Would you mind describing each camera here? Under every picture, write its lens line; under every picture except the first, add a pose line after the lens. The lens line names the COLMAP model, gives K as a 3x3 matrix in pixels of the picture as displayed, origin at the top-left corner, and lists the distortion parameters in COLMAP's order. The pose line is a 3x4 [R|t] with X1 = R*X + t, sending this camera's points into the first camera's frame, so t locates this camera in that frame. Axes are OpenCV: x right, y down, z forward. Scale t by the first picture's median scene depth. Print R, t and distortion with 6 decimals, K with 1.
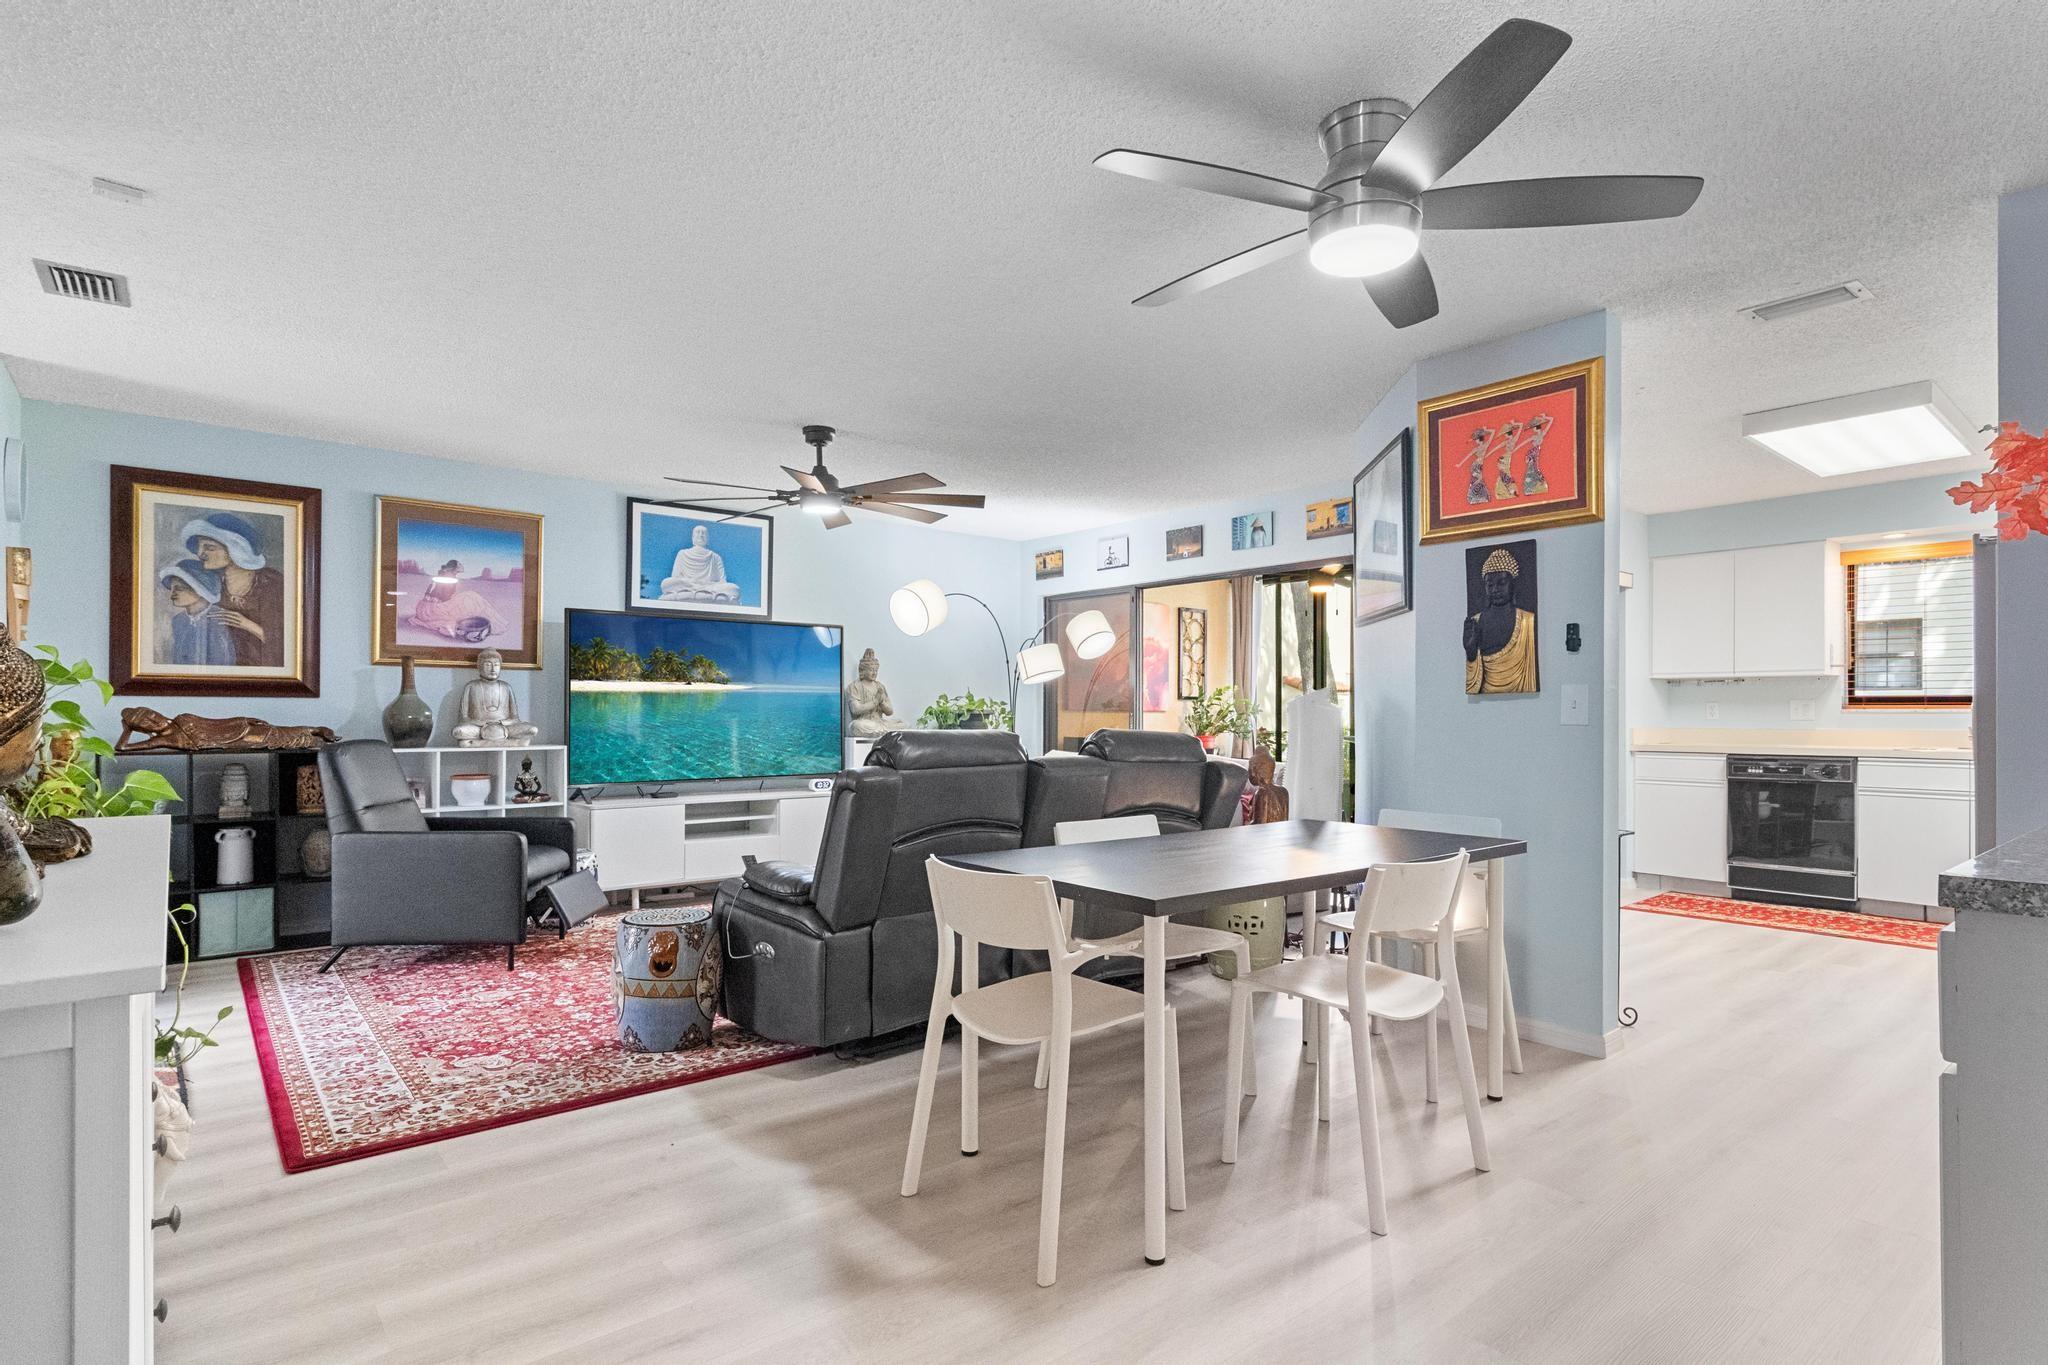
lens RADIAL K [[1042.7, 0, 1022.3], [0, 1042.7, 704.2], [0, 0, 1]] dist [0.031145, -0.018958]
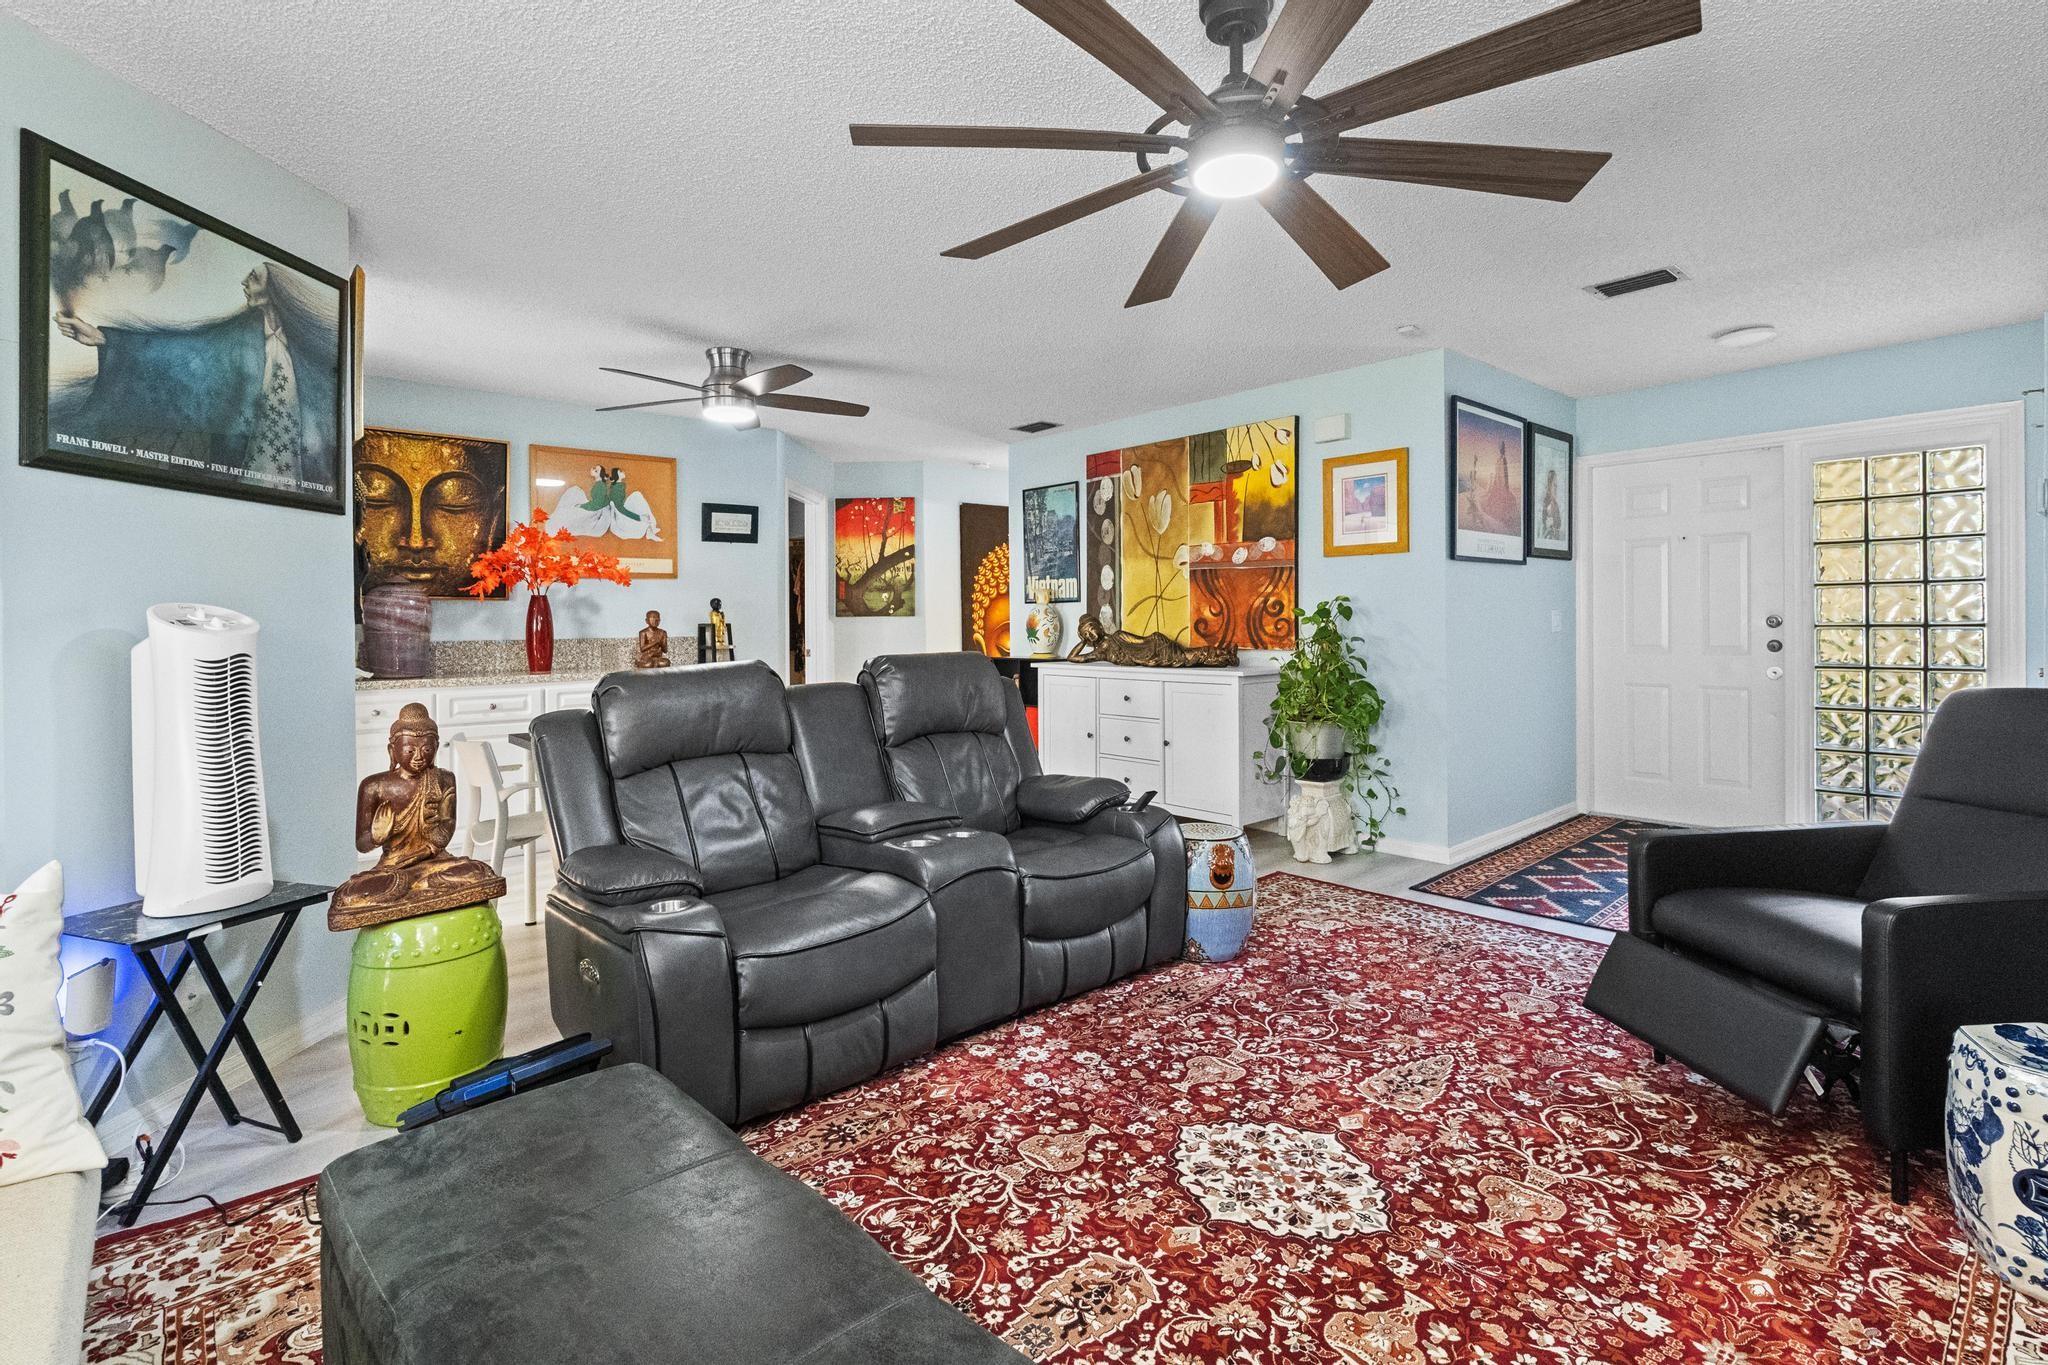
lens RADIAL K [[959.7, 0, 1022.5], [0, 959.7, 630.7], [0, 0, 1]] dist [-0.001865, 0.000922]
pose [[-0.999165, 0.007566, -0.040154, -0.085357], [0.007454, 0.999968, 0.002927, -0.000451], [0.040175, 0.002626, -0.999189, 1.359487]]
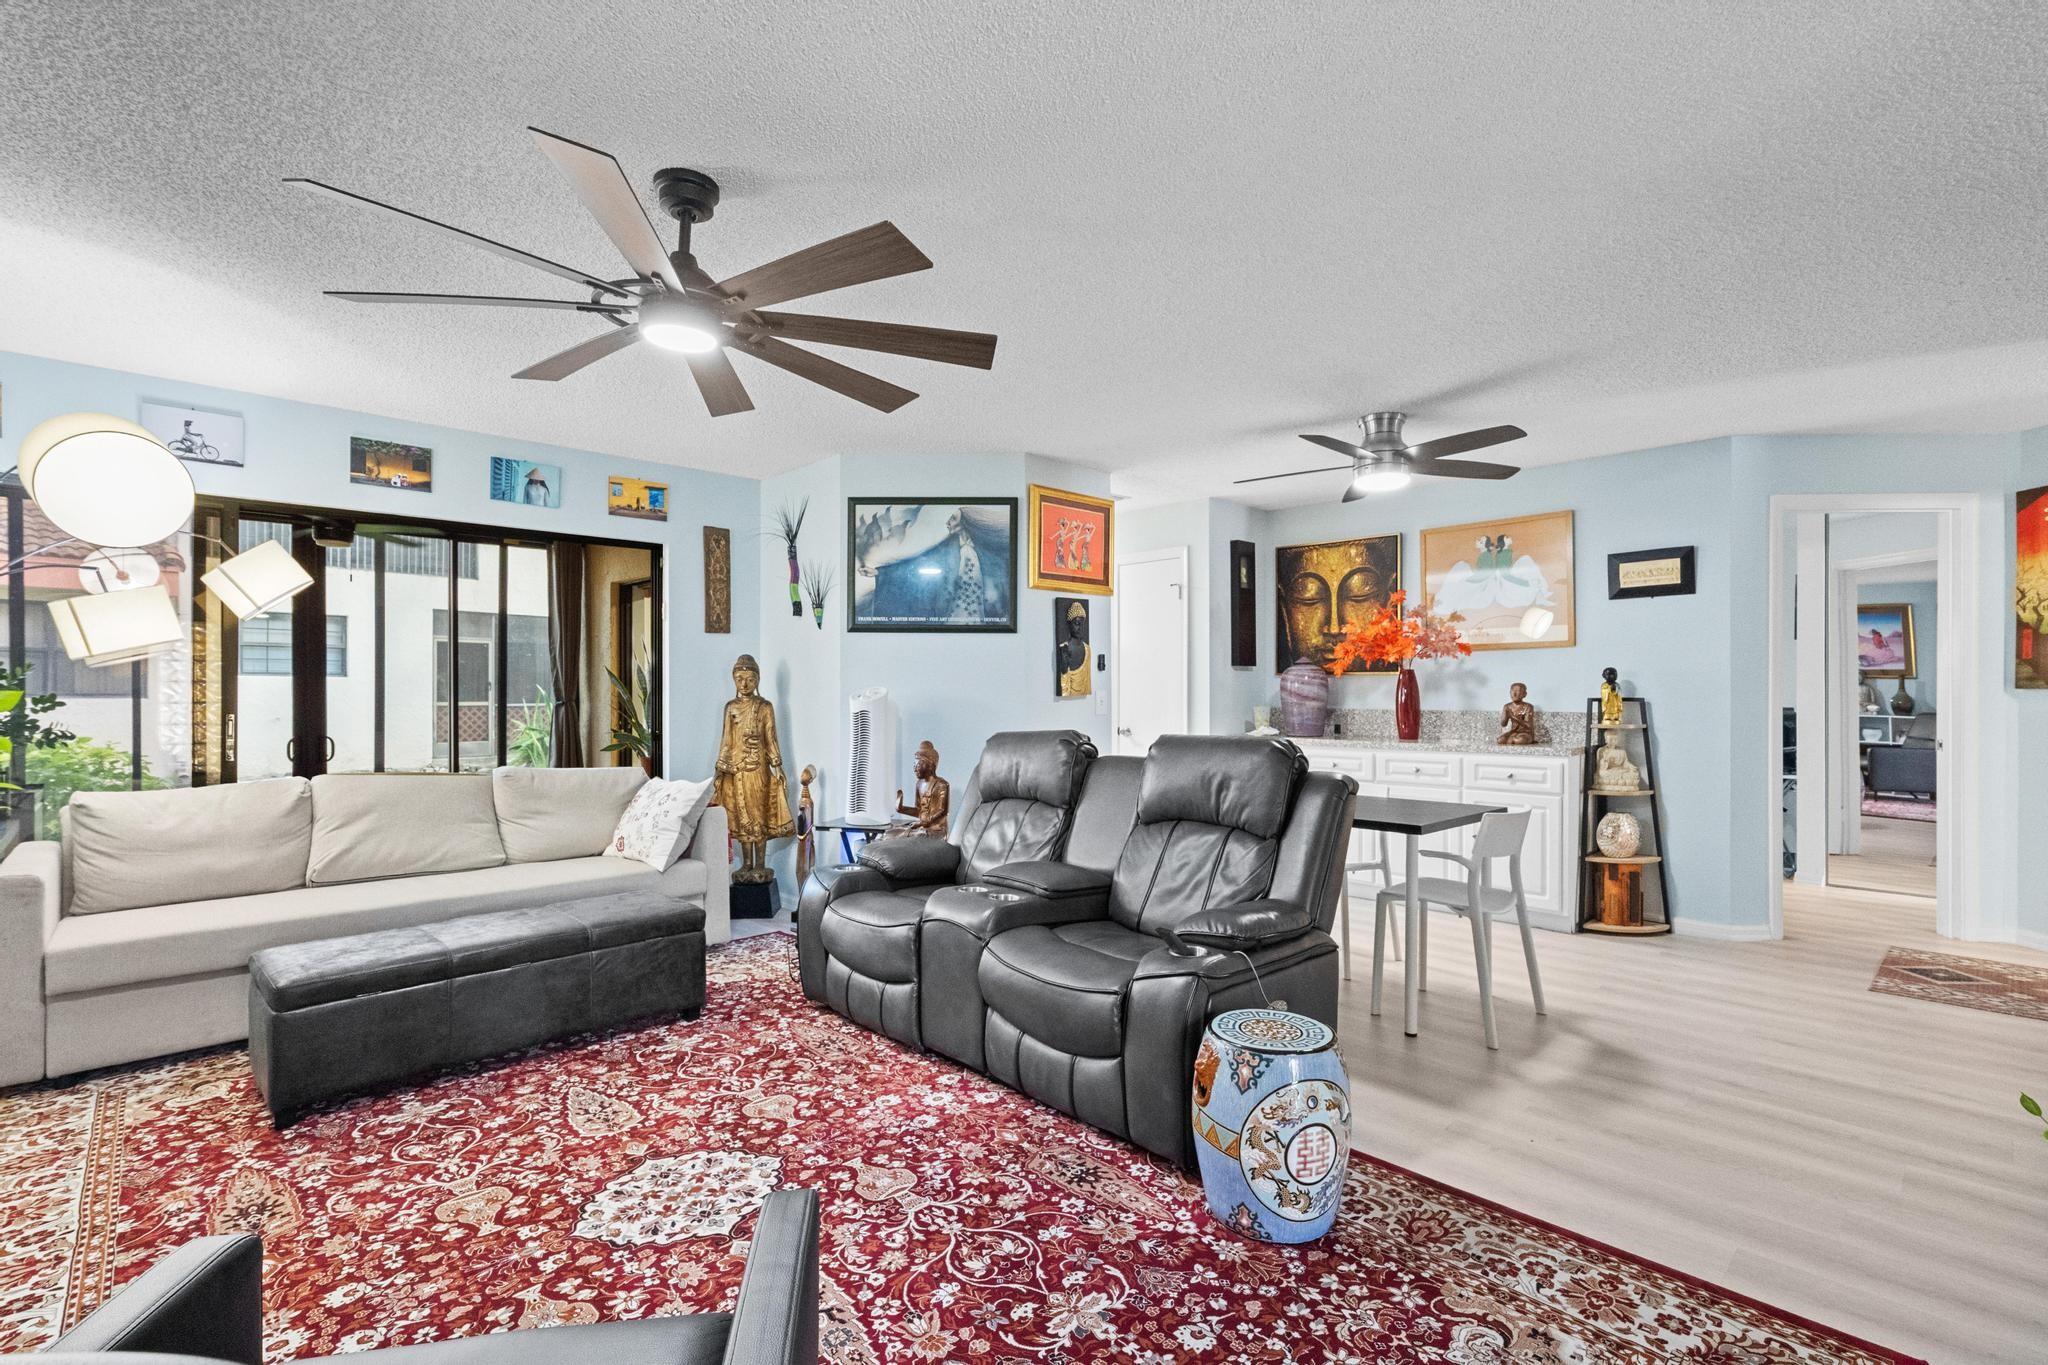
lens RADIAL K [[925.2, 0, 1021.4], [0, 925.2, 692.2], [0, 0, 1]] dist [-0.002918, 0.000792]
pose [[-0.071189, -0.003098, 0.997458, -0.647533], [-0.007557, 0.999968, 0.002567, -0.011985], [-0.997434, -0.007355, -0.071210, 0.843359]]
